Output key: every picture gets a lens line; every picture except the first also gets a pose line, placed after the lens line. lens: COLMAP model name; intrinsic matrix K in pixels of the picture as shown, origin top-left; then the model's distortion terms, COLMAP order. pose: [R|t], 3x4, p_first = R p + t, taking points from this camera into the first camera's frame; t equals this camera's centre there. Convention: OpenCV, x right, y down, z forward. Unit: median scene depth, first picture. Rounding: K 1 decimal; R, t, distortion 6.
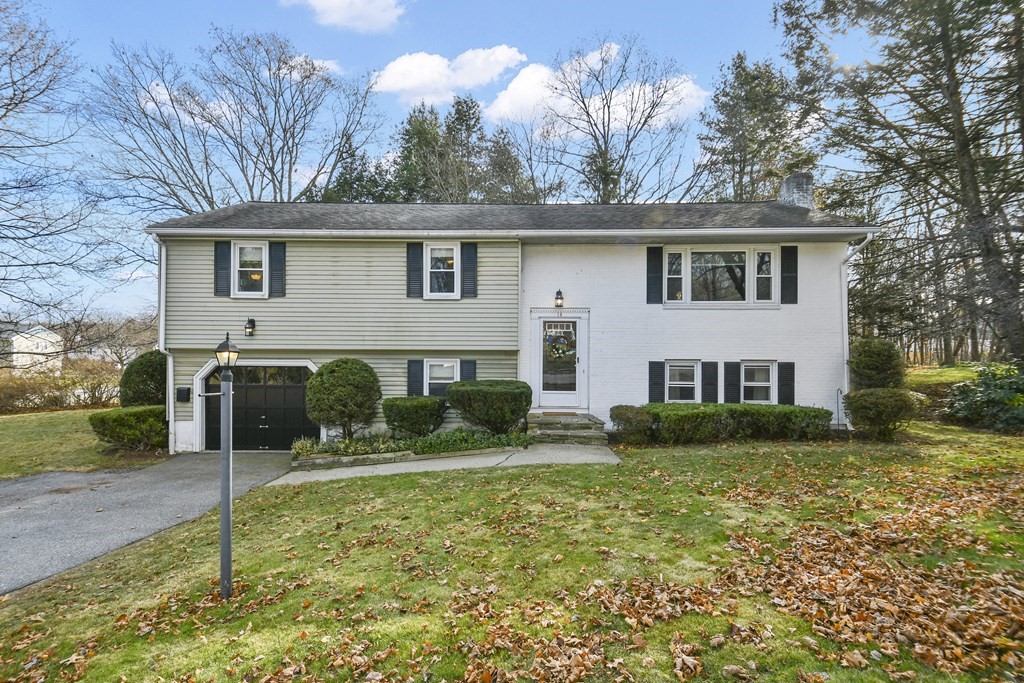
lens RADIAL K [[524.4, 0, 513.7], [0, 524.4, 341.4], [0, 0, 1]] dist [0.031439, -0.000707]
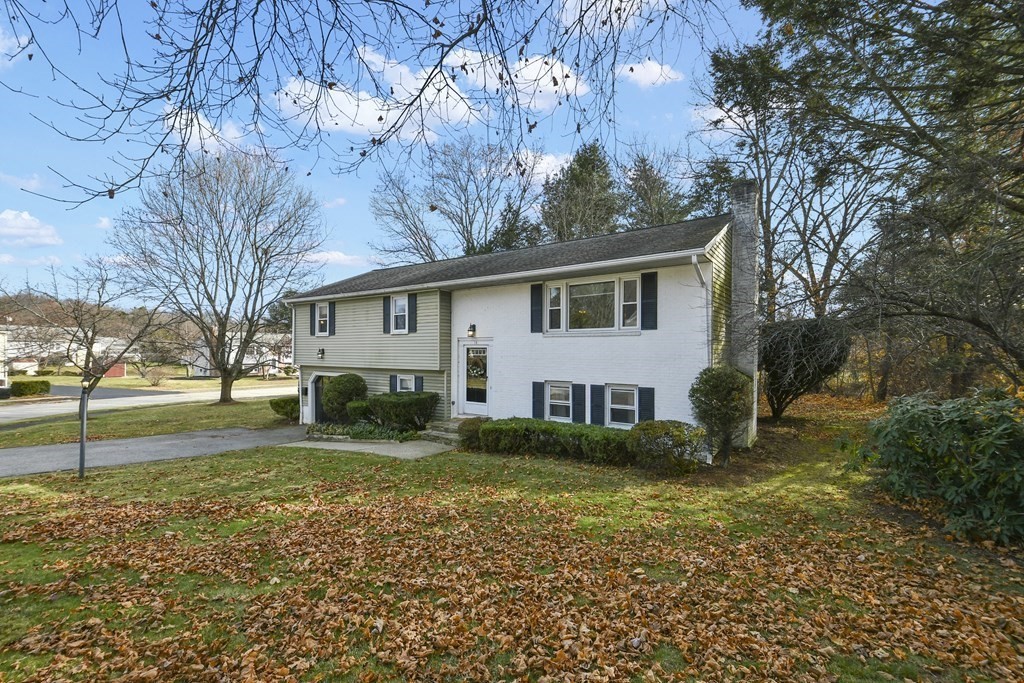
lens RADIAL K [[462.0, 0, 509.2], [0, 462.0, 344.4], [0, 0, 1]] dist [0.012185, -0.004612]
pose [[0.821321, -0.010215, -0.570375, 0.808557], [0.013433, 0.999909, 0.001435, -0.048218], [0.570309, -0.008841, 0.821383, 0.118851]]
